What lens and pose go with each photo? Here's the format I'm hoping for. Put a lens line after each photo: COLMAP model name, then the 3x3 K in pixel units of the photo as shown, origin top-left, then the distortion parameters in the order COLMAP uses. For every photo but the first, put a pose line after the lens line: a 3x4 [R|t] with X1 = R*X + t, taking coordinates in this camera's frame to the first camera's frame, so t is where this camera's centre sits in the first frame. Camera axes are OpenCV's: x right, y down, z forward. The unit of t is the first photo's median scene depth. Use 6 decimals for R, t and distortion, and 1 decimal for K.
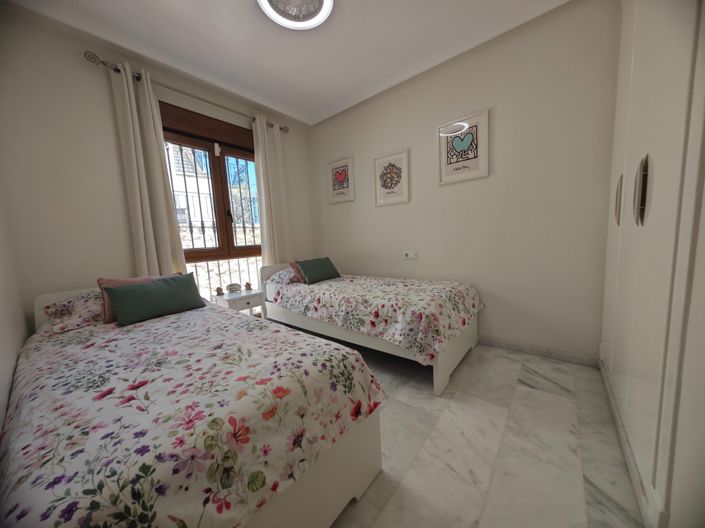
lens RADIAL K [[249.4, 0, 355.2], [0, 249.4, 265.2], [0, 0, 1]] dist [-0.000588, -0.000028]
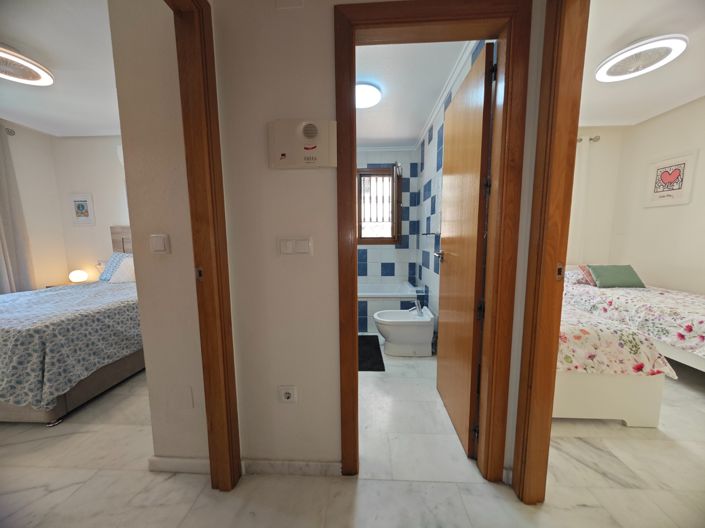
lens RADIAL K [[249.4, 0, 355.2], [0, 249.4, 265.2], [0, 0, 1]] dist [-0.000588, -0.000028]
pose [[0.585763, 0.138482, -0.798564, 0.053283], [-0.112285, 0.989659, 0.089257, 0.002227], [0.802666, 0.037383, 0.595255, -0.600587]]
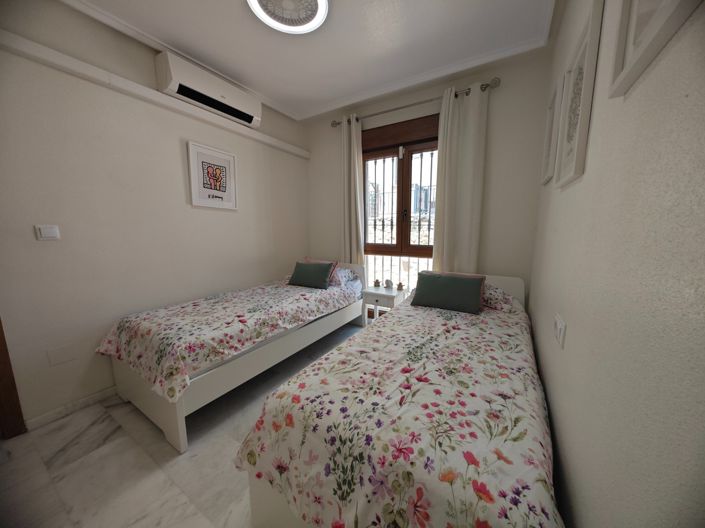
lens RADIAL K [[249.4, 0, 355.2], [0, 249.4, 265.2], [0, 0, 1]] dist [-0.000588, -0.000028]
pose [[0.135396, 0.194402, -0.971533, 0.621589], [-0.109643, 0.977479, 0.180312, -0.195392], [0.984706, 0.082109, 0.153661, 0.803954]]
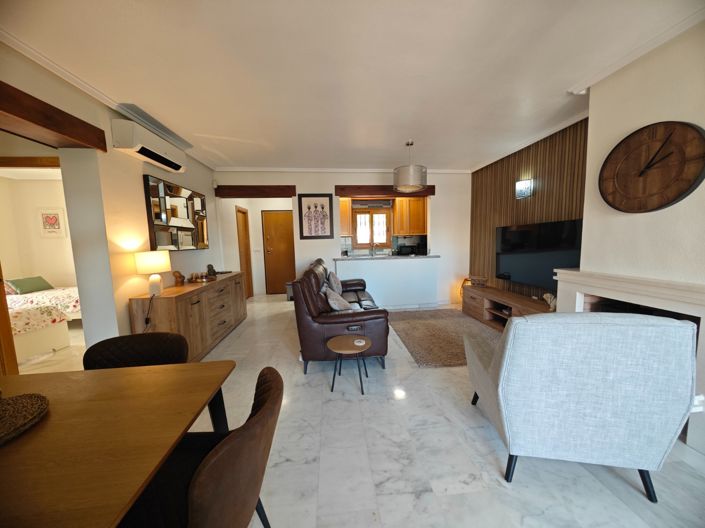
lens RADIAL K [[249.4, 0, 355.2], [0, 249.4, 265.2], [0, 0, 1]] dist [-0.000588, -0.000028]
pose [[0.707432, -0.038693, 0.705721, 0.232938], [0.066643, 0.997703, -0.012103, 0.062023], [-0.703632, 0.055594, 0.708386, -1.845809]]
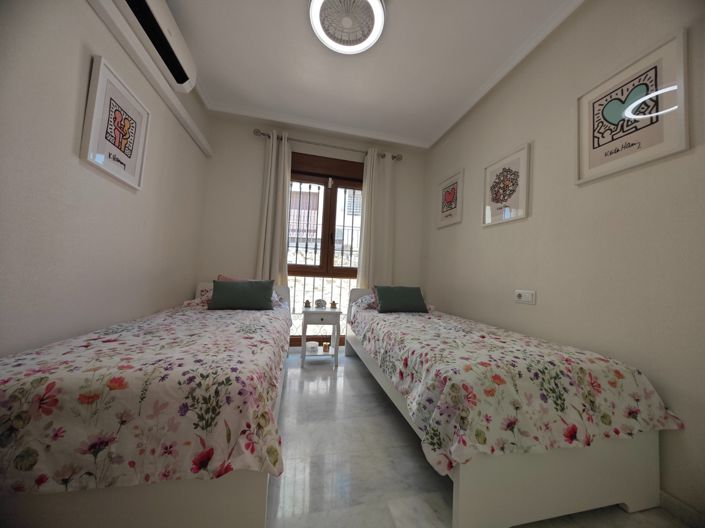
lens RADIAL K [[249.4, 0, 355.2], [0, 249.4, 265.2], [0, 0, 1]] dist [-0.000588, -0.000028]
pose [[0.785596, 0.061139, -0.615712, 0.329494], [-0.152745, 0.983471, -0.097232, 0.012816], [0.599590, 0.170432, 0.781949, 0.260156]]
